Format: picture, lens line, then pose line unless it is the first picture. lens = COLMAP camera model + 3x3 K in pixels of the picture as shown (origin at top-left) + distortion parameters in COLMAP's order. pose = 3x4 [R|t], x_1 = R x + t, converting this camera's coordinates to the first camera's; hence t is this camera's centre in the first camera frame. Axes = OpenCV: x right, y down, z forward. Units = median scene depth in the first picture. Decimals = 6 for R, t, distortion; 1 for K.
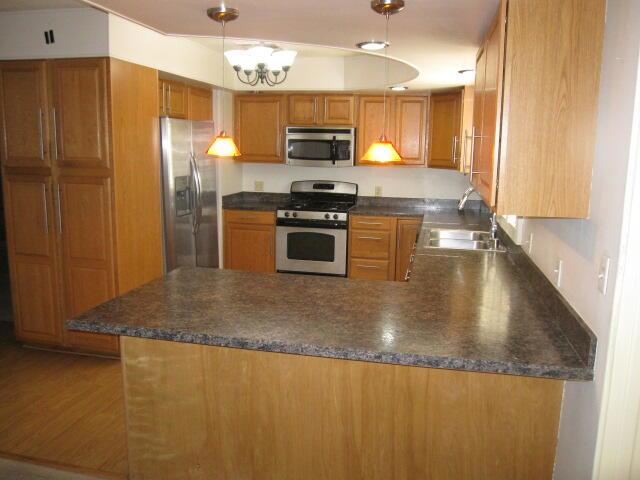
lens RADIAL K [[536.3, 0, 322.6], [0, 536.3, 238.5], [0, 0, 1]] dist [-0.047575, 0.001238]
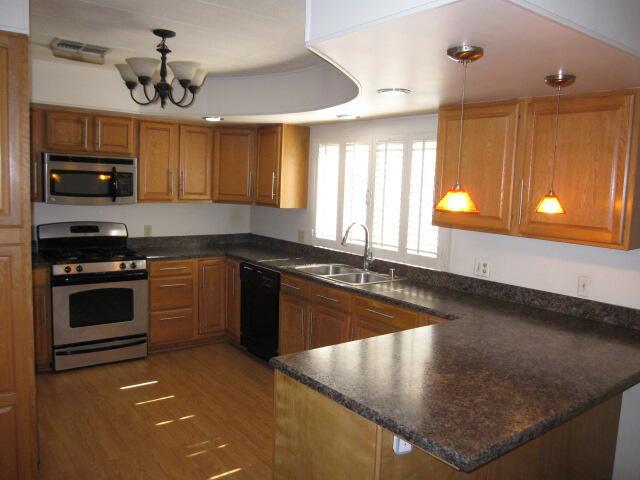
lens RADIAL K [[536.3, 0, 321.9], [0, 536.3, 238.4], [0, 0, 1]] dist [-0.047575, 0.001238]
pose [[0.636590, -0.076580, 0.767391, -0.409175], [0.106632, 0.994240, 0.010761, -0.058859], [-0.763795, 0.074978, 0.641089, 0.247194]]
